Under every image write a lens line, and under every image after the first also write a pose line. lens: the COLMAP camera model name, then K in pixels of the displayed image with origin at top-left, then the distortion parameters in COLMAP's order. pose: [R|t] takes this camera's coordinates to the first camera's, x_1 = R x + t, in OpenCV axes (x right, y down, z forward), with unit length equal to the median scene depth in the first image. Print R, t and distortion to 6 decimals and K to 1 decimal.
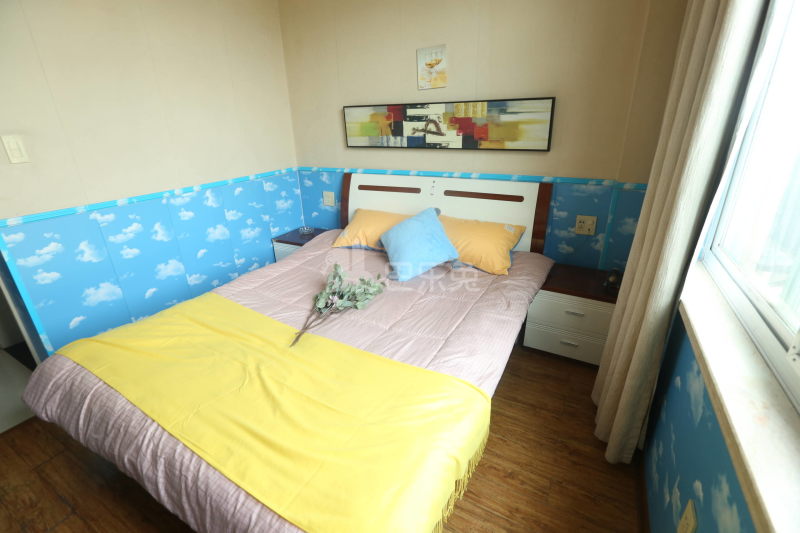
lens RADIAL K [[364.4, 0, 397.9], [0, 364.4, 264.8], [0, 0, 1]] dist [-0.044491, 0.014611]
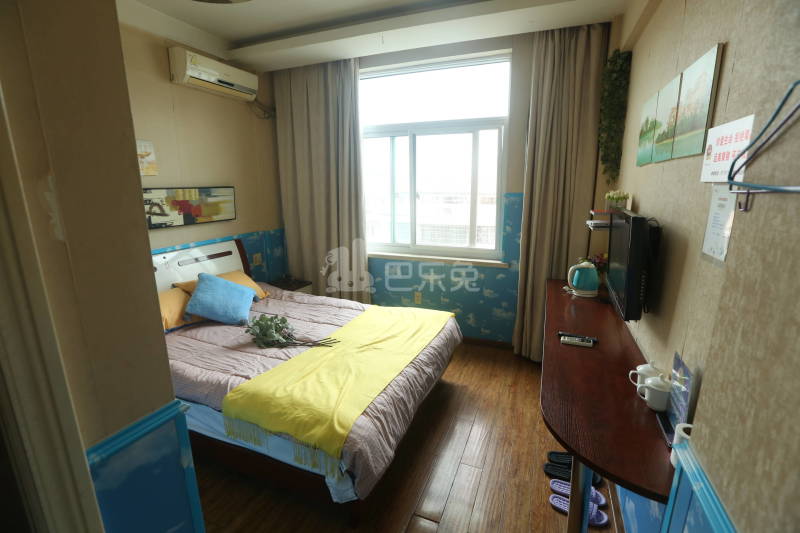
lens RADIAL K [[364.4, 0, 397.9], [0, 364.4, 264.8], [0, 0, 1]] dist [-0.044491, 0.014611]
pose [[-0.110028, -0.192462, 0.975116, -1.111200], [0.371526, 0.901992, 0.219951, -0.201730], [-0.921880, 0.386482, -0.027740, 0.433883]]
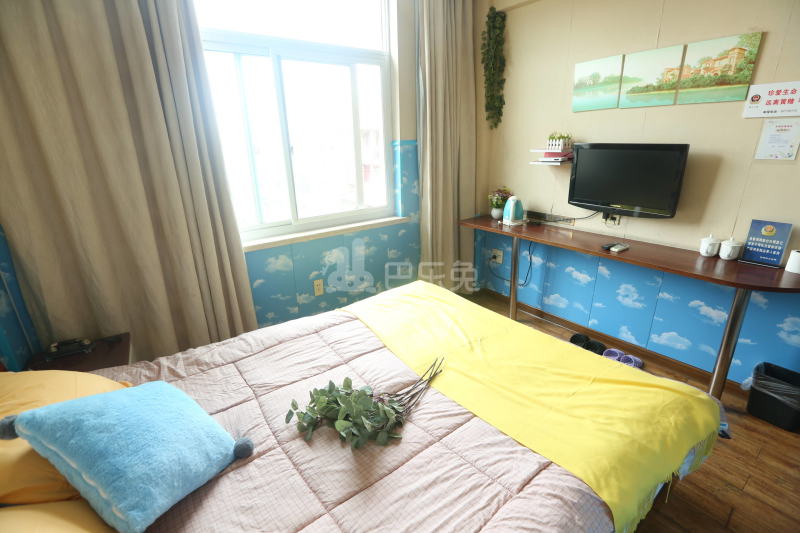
lens RADIAL K [[364.4, 0, 397.9], [0, 364.4, 264.8], [0, 0, 1]] dist [-0.044491, 0.014611]
pose [[-0.909110, -0.090144, 0.406685, -0.360071], [0.193116, 0.773843, 0.603219, -0.406557], [-0.369087, 0.626930, -0.686100, 1.009551]]
